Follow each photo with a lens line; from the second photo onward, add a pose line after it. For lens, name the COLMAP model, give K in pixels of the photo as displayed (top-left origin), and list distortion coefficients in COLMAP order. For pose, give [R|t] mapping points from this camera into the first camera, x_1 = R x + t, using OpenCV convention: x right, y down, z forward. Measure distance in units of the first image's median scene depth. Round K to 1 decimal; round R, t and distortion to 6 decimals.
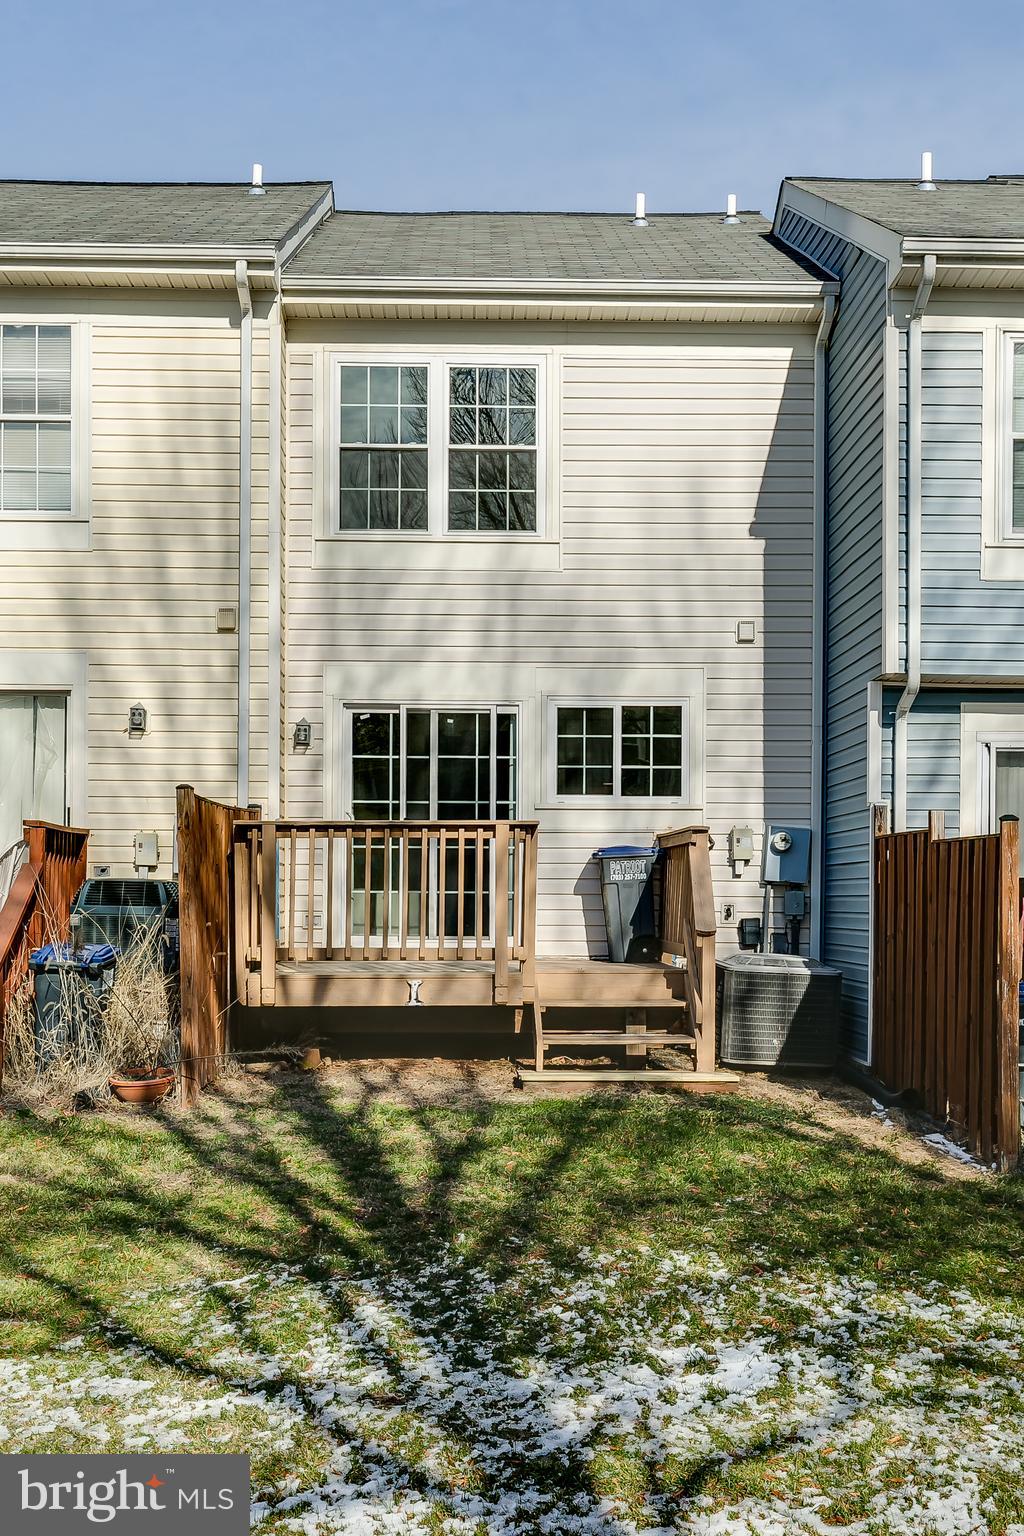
lens RADIAL K [[1744.6, 0, 519.8], [0, 1744.6, 929.4], [0, 0, 1]] dist [-0.010009, 0.000000]
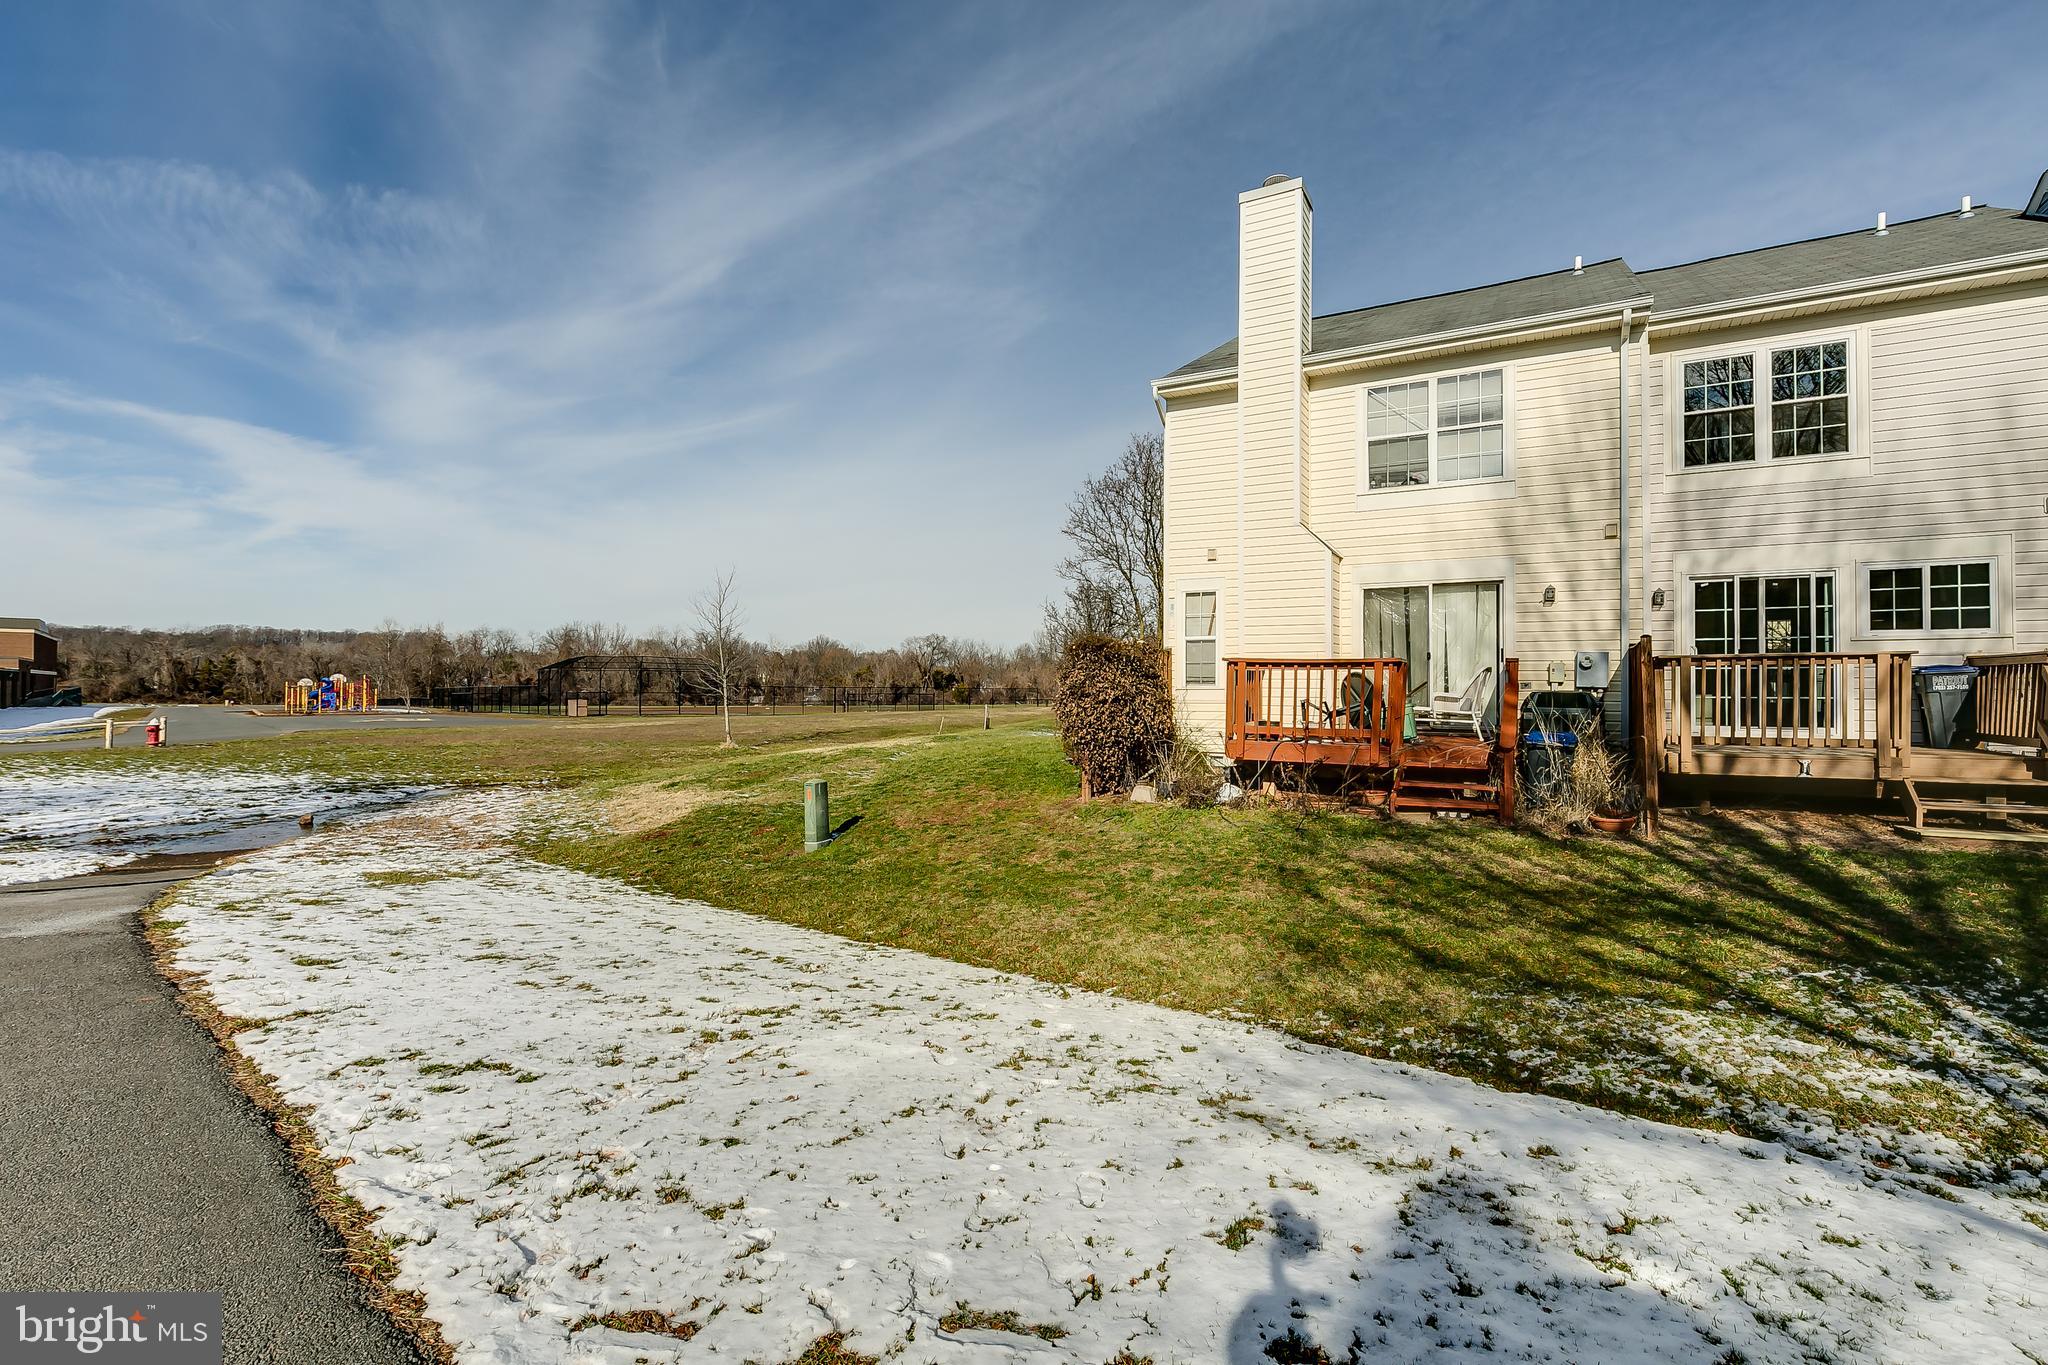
lens RADIAL K [[914.5, 0, 1025.5], [0, 914.5, 677.1], [0, 0, 1]] dist [-0.004380, 0.000379]
pose [[0.859046, -0.010522, -0.511790, -0.217493], [-0.005138, 0.999561, -0.029175, -0.014340], [0.511873, 0.027692, 0.858615, -0.006596]]
